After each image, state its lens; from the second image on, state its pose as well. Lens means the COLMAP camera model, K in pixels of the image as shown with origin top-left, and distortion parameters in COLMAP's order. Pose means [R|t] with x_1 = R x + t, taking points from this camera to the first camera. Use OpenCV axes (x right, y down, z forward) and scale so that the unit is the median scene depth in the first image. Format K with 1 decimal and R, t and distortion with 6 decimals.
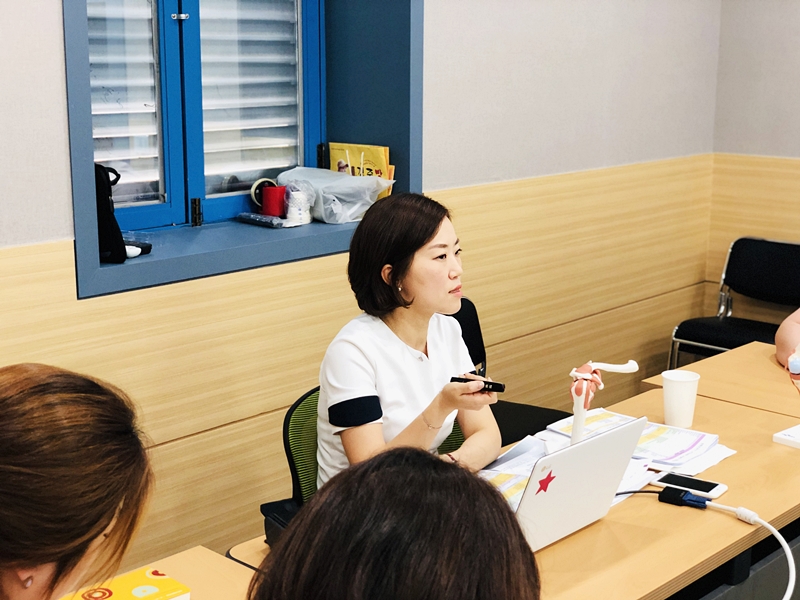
lens RADIAL K [[1207.9, 0, 400.0], [0, 1207.9, 300.0], [0, 0, 1]] dist [0.018258, 0.108968]
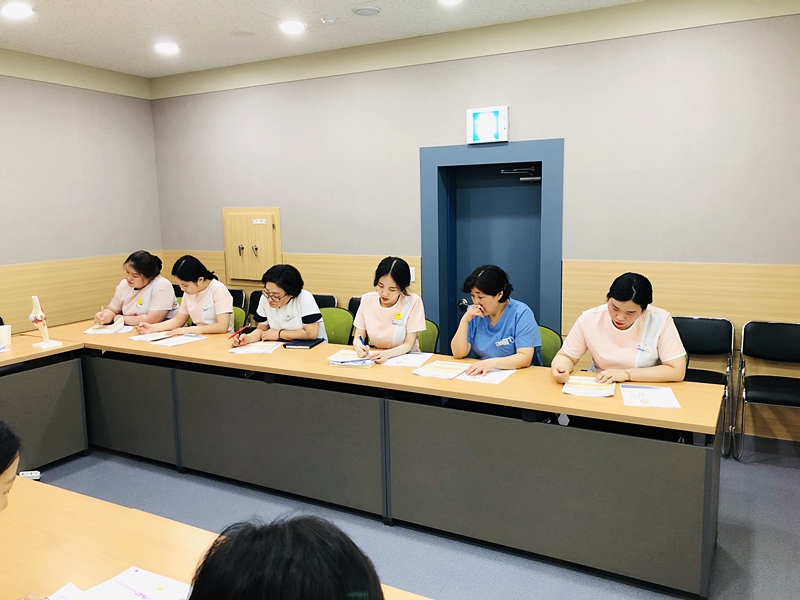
lens RADIAL K [[650.0, 0, 400.0], [0, 650.0, 300.0], [0, 0, 1]] dist [0.051474, -0.059166]
pose [[0.965670, -0.064282, 0.251692, 0.560239], [0.079437, 0.995559, -0.050511, 0.114283], [-0.247327, 0.068771, 0.966488, -0.509164]]
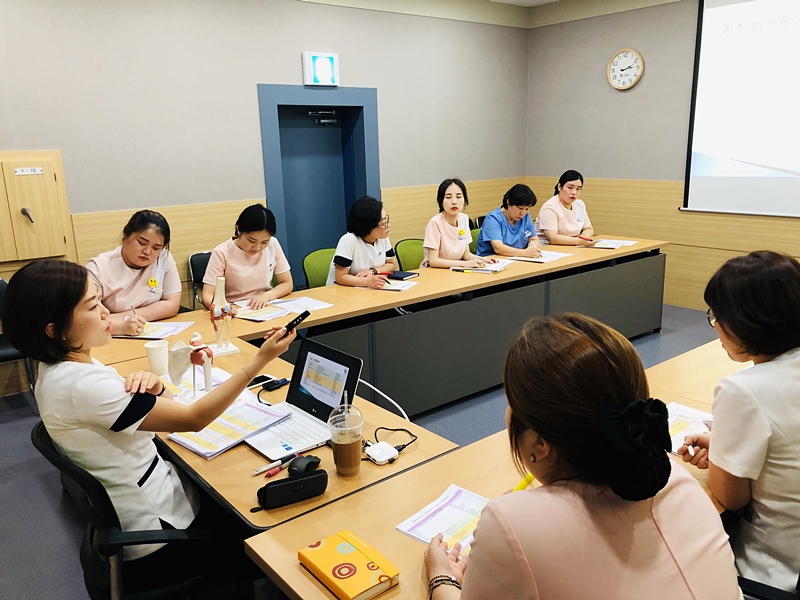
lens RADIAL K [[650.0, 0, 400.0], [0, 650.0, 300.0], [0, 0, 1]] dist [0.051474, -0.059166]
pose [[0.130919, -0.249859, 0.959391, -0.424941], [0.230879, 0.948796, 0.215594, -0.083064], [-0.964134, 0.193278, 0.181903, 0.389758]]
